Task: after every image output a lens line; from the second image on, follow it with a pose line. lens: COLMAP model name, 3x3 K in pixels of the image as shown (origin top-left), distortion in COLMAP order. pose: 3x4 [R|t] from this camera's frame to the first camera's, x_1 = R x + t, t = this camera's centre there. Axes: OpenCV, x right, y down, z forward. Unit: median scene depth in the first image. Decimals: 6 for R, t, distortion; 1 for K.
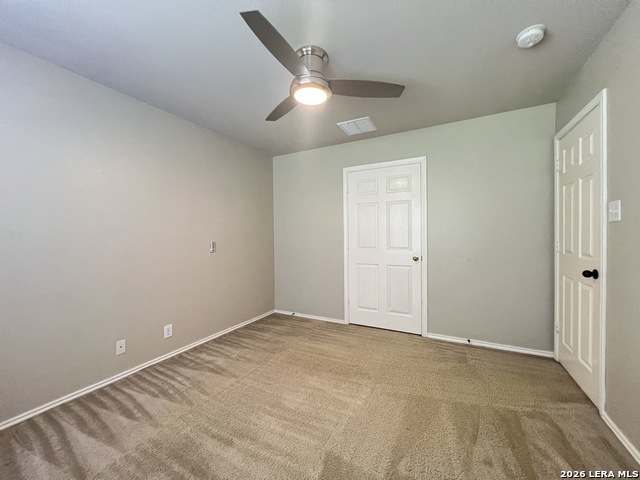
lens RADIAL K [[257.0, 0, 320.9], [0, 257.0, 238.6], [0, 0, 1]] dist [-0.003837, -0.000367]
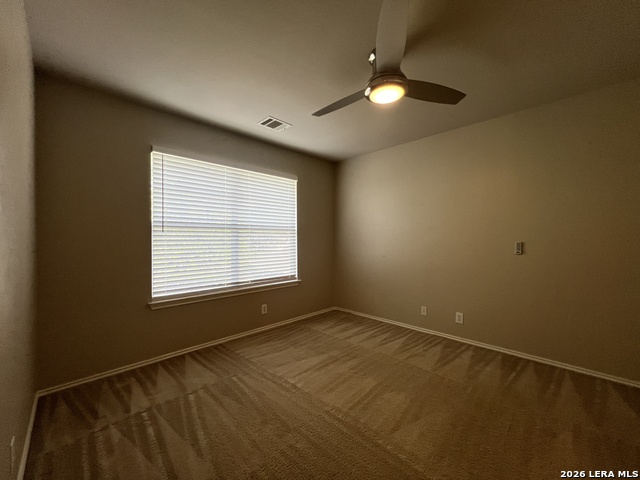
lens RADIAL K [[256.4, 0, 322.4], [0, 256.4, 238.0], [0, 0, 1]] dist [-0.002729, 0.001069]
pose [[-0.292330, 0.002567, -0.956314, 0.803142], [-0.012880, 0.999895, 0.006621, 0.001179], [0.956231, 0.014253, -0.292267, 0.868103]]
